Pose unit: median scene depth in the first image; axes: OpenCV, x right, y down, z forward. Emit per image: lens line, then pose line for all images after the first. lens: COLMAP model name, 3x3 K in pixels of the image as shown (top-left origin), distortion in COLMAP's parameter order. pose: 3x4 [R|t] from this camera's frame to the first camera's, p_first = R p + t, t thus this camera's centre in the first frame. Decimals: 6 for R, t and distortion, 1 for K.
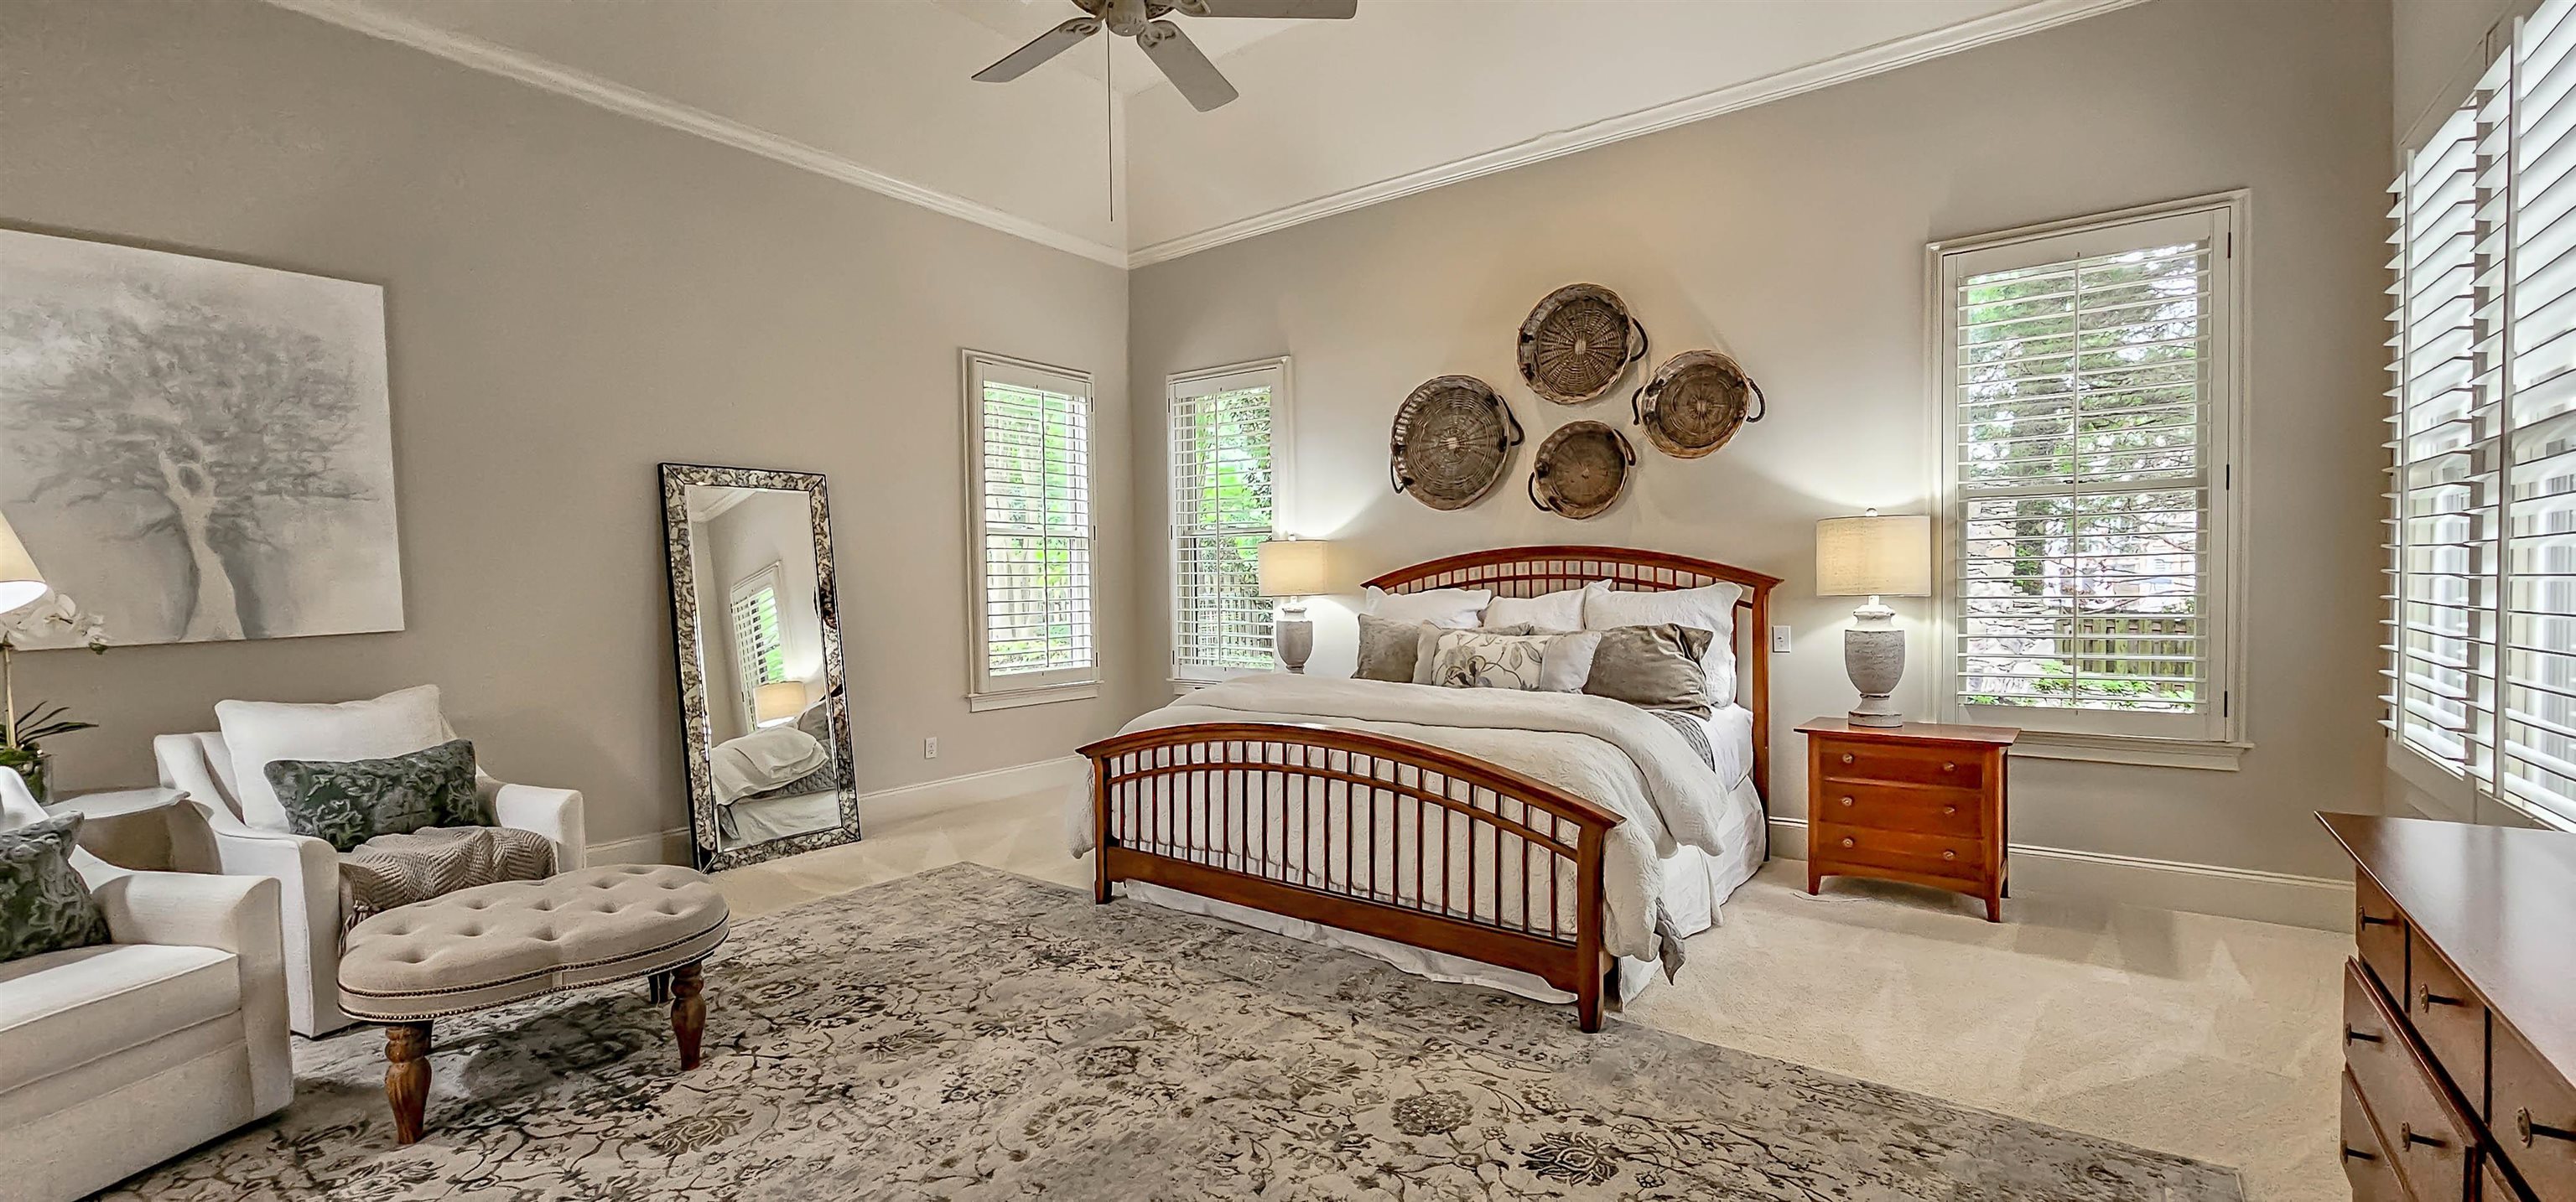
lens RADIAL K [[1051.2, 0, 1293.3], [0, 1051.2, 604.3], [0, 0, 1]] dist [-0.002481, -0.000378]
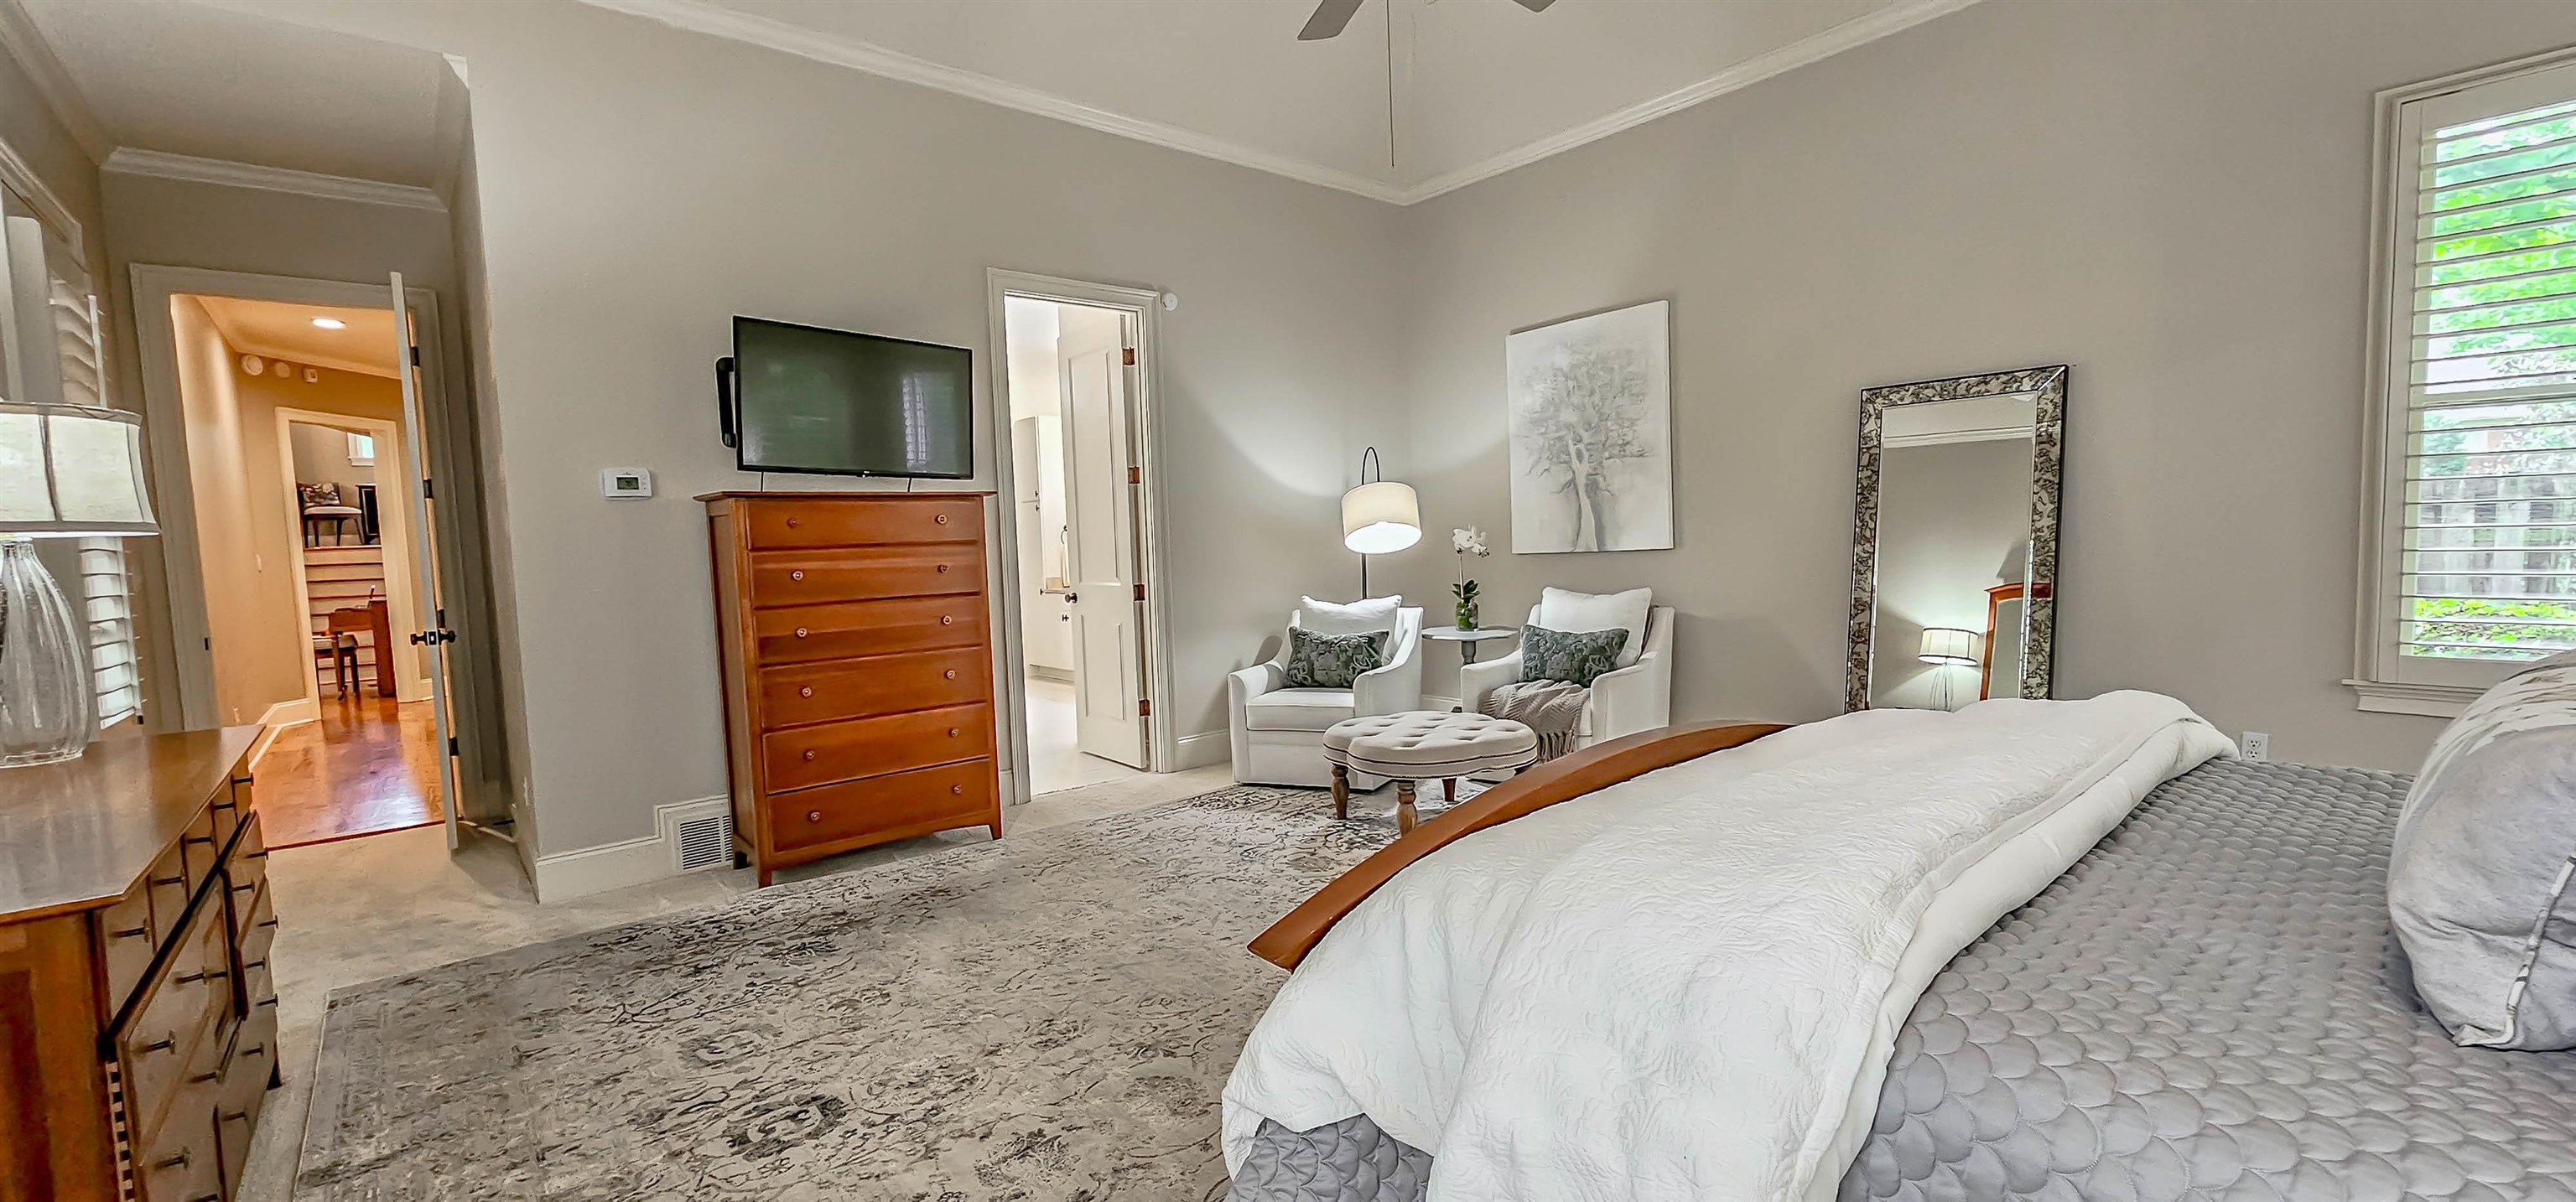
lens RADIAL K [[1051.2, 0, 1293.3], [0, 1051.2, 604.3], [0, 0, 1]] dist [-0.002481, -0.000378]
pose [[-0.219560, 0.083783, -0.971995, 0.683215], [0.012375, 0.996465, 0.083097, -0.025885], [0.975520, 0.006216, -0.219821, 0.907810]]
